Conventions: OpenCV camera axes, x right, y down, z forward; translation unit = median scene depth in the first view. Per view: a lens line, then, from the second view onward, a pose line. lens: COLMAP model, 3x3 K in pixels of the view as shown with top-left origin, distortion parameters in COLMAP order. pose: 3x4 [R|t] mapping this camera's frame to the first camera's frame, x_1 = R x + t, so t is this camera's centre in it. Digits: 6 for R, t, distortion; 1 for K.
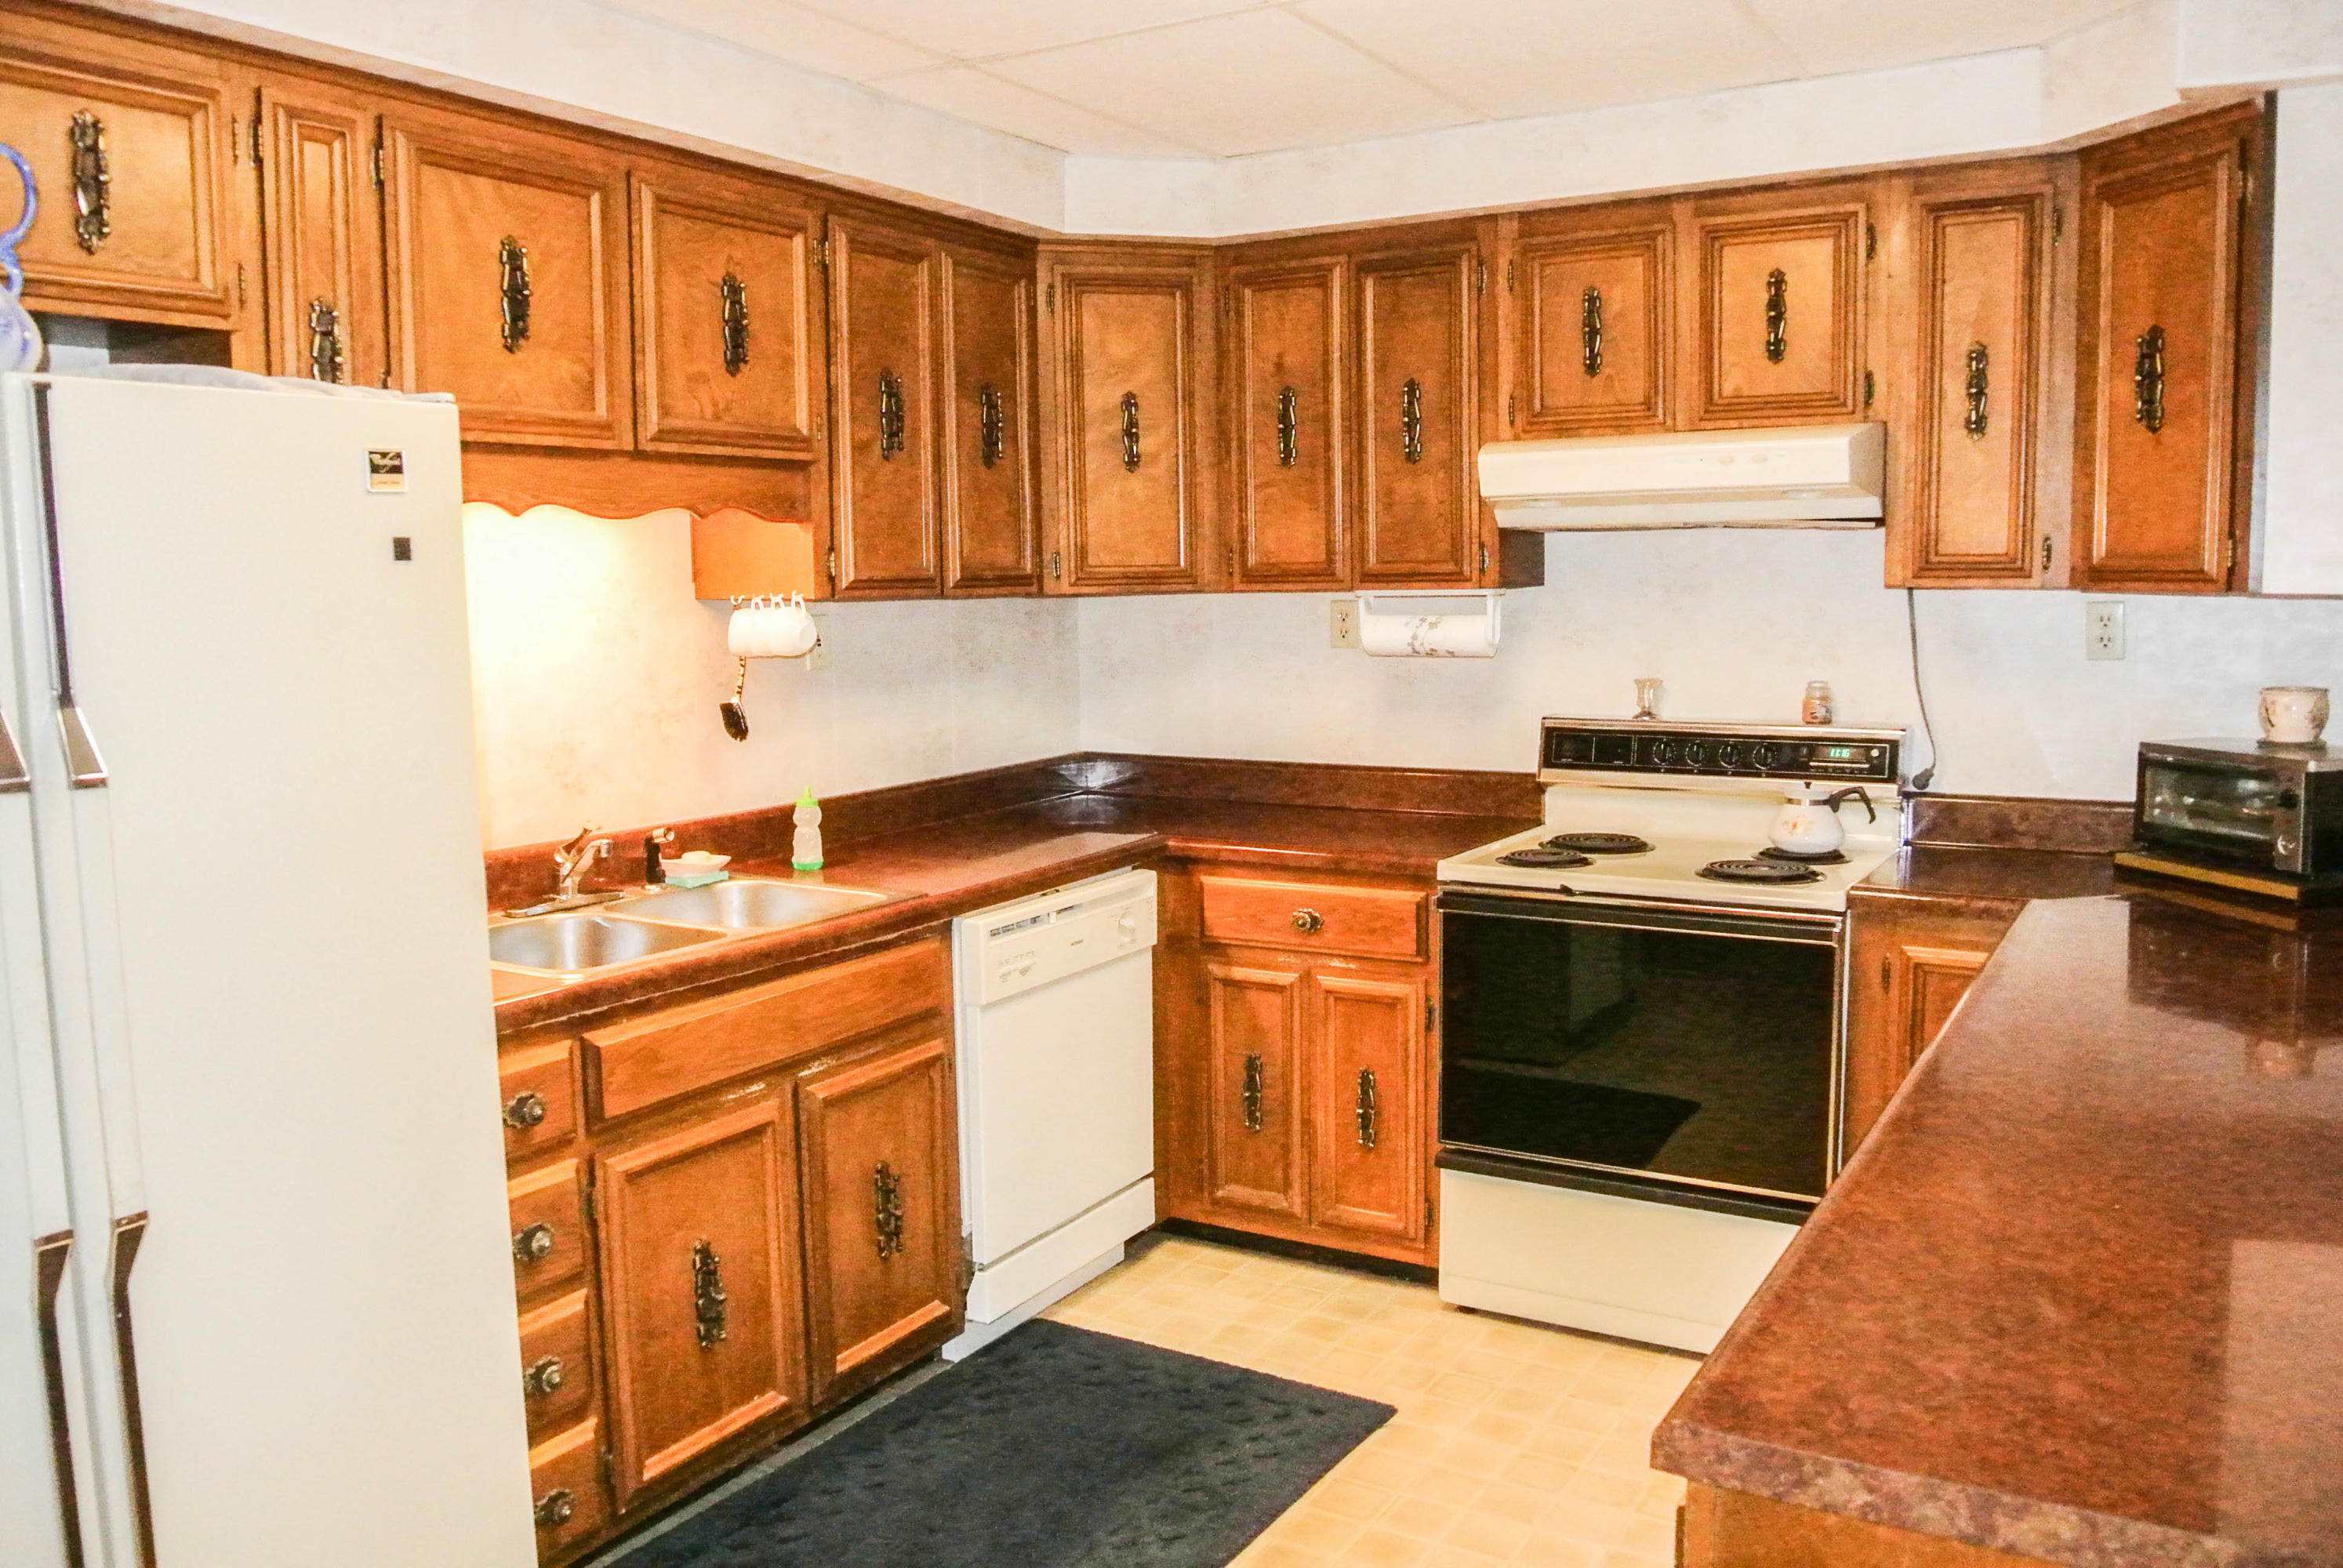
lens RADIAL K [[1831.7, 0, 1171.3], [0, 1831.7, 778.3], [0, 0, 1]] dist [-0.086944, 0.030719]
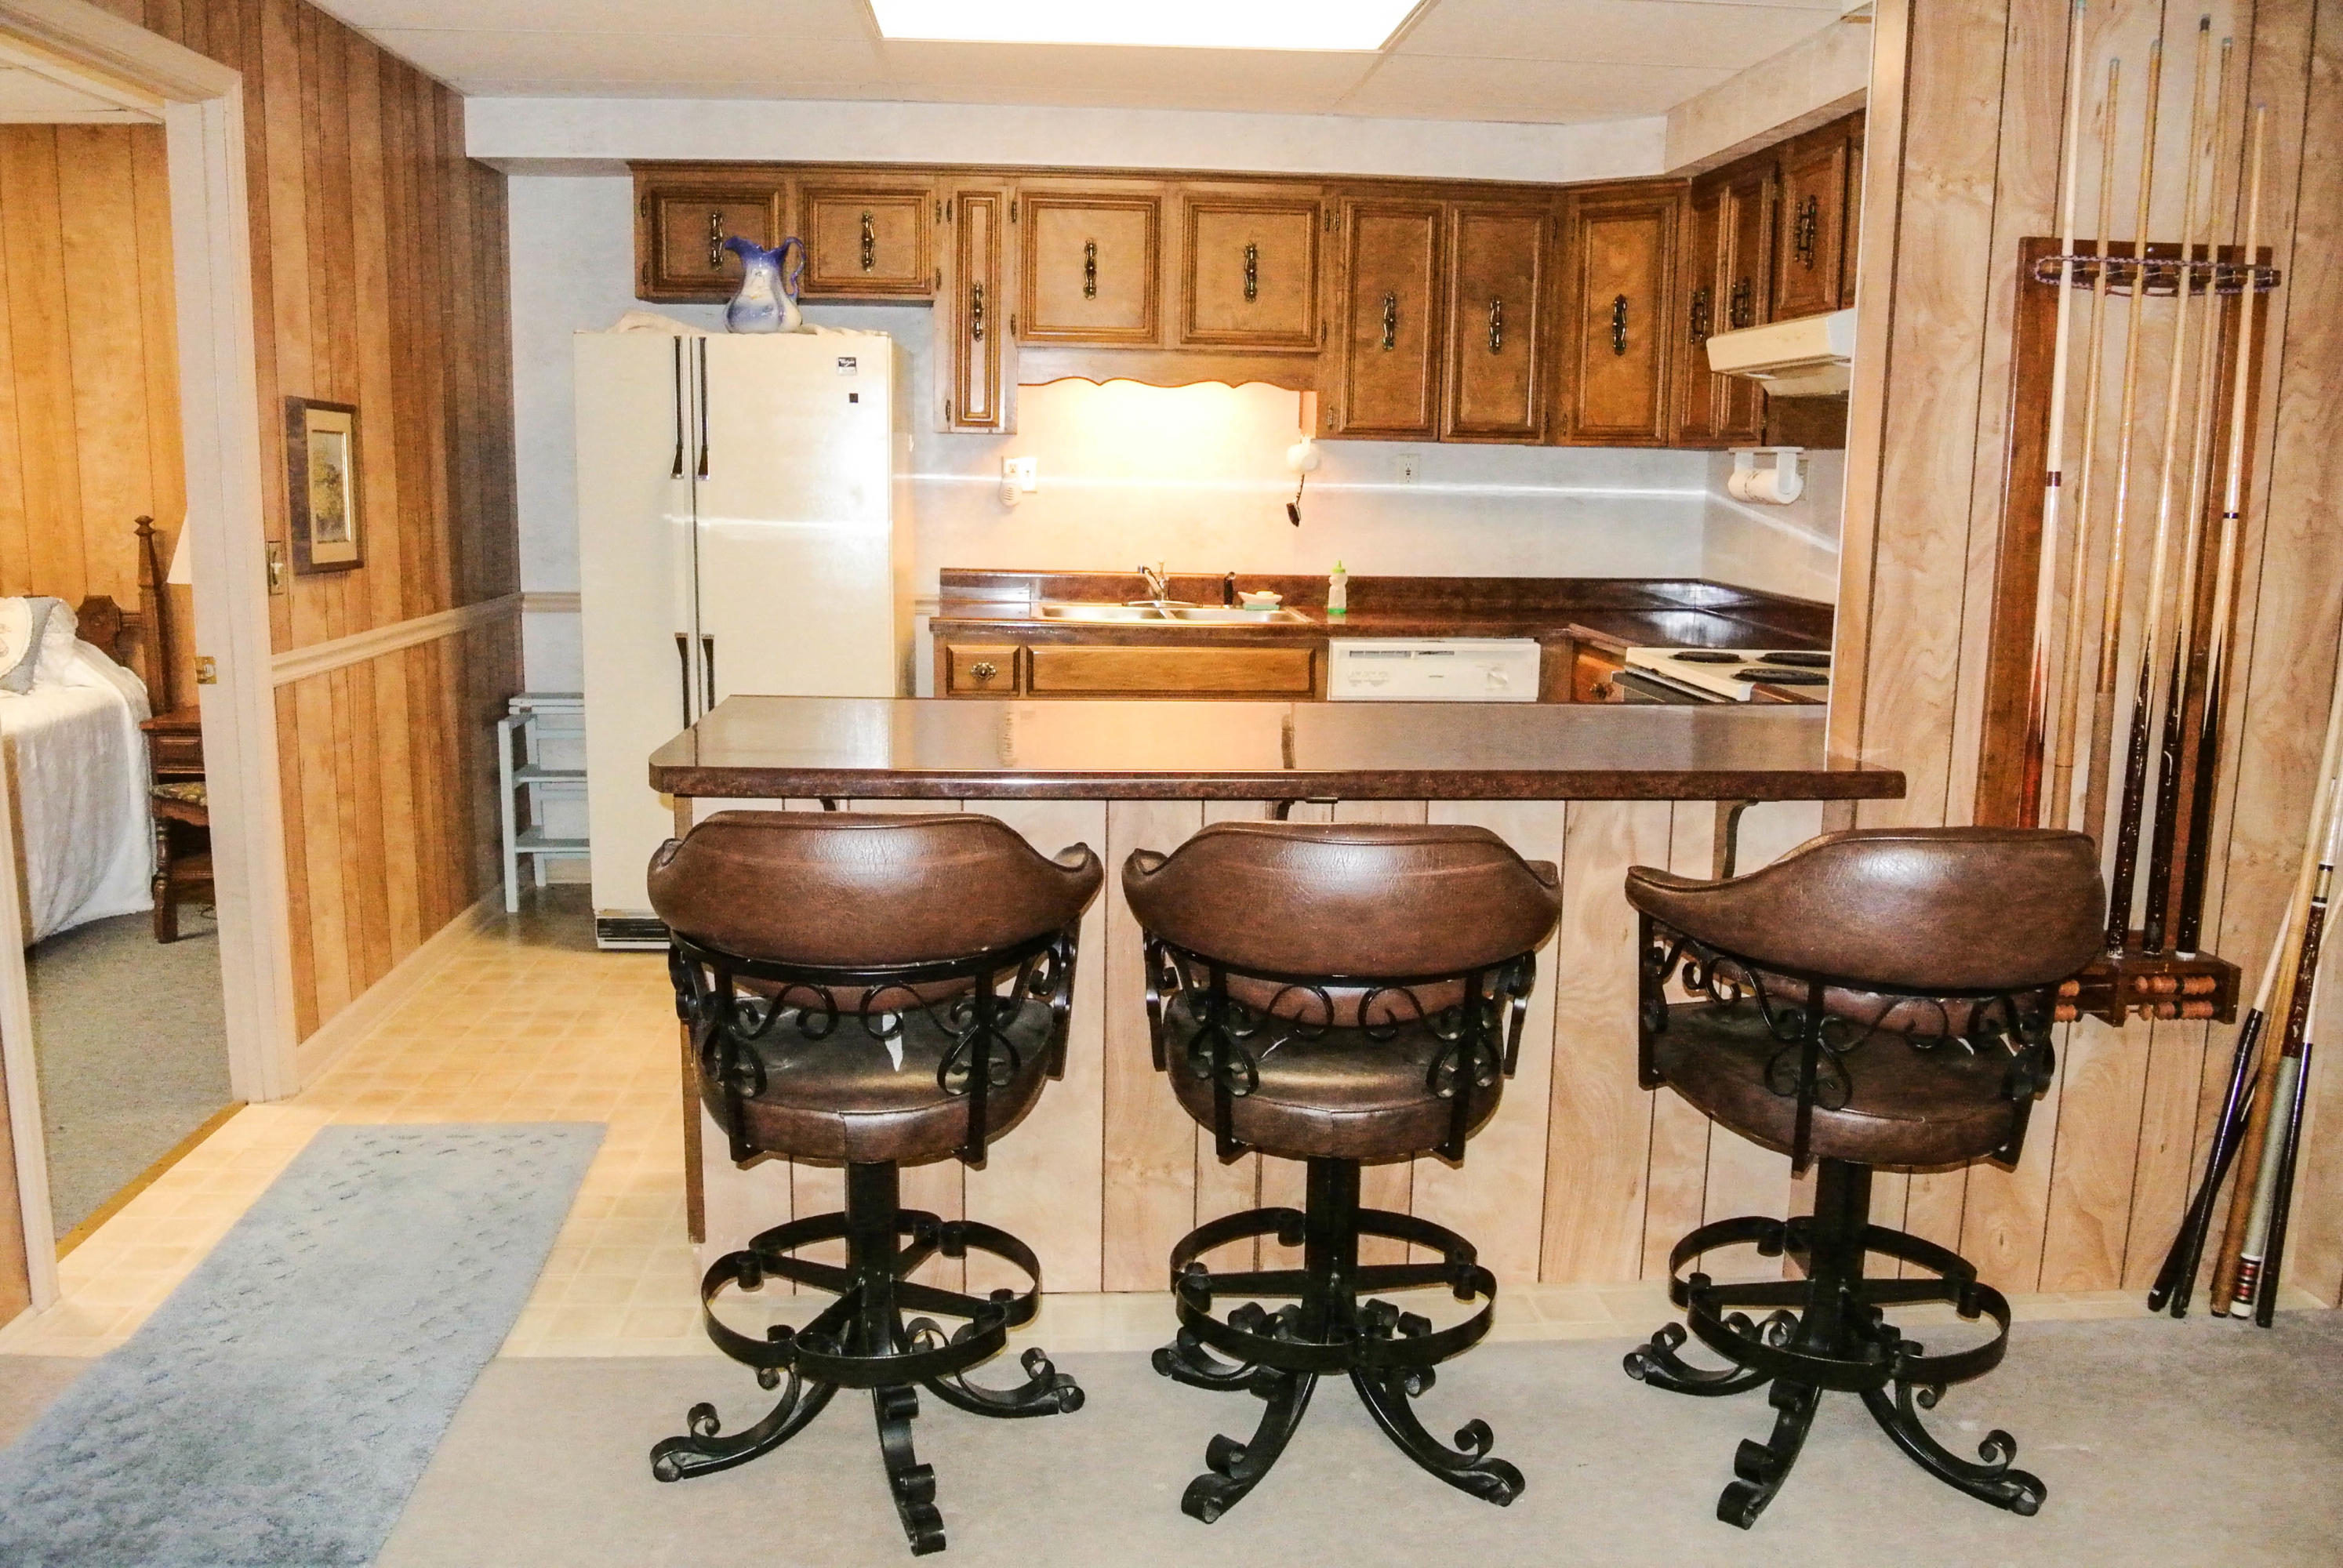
lens RADIAL K [[1831.7, 0, 1172.4], [0, 1831.7, 783.6], [0, 0, 1]] dist [-0.086944, 0.030719]
pose [[0.572587, 0.166140, -0.802834, 1.023837], [-0.116627, 0.985799, 0.120823, 0.020942], [0.811506, 0.024451, 0.583832, -0.034754]]
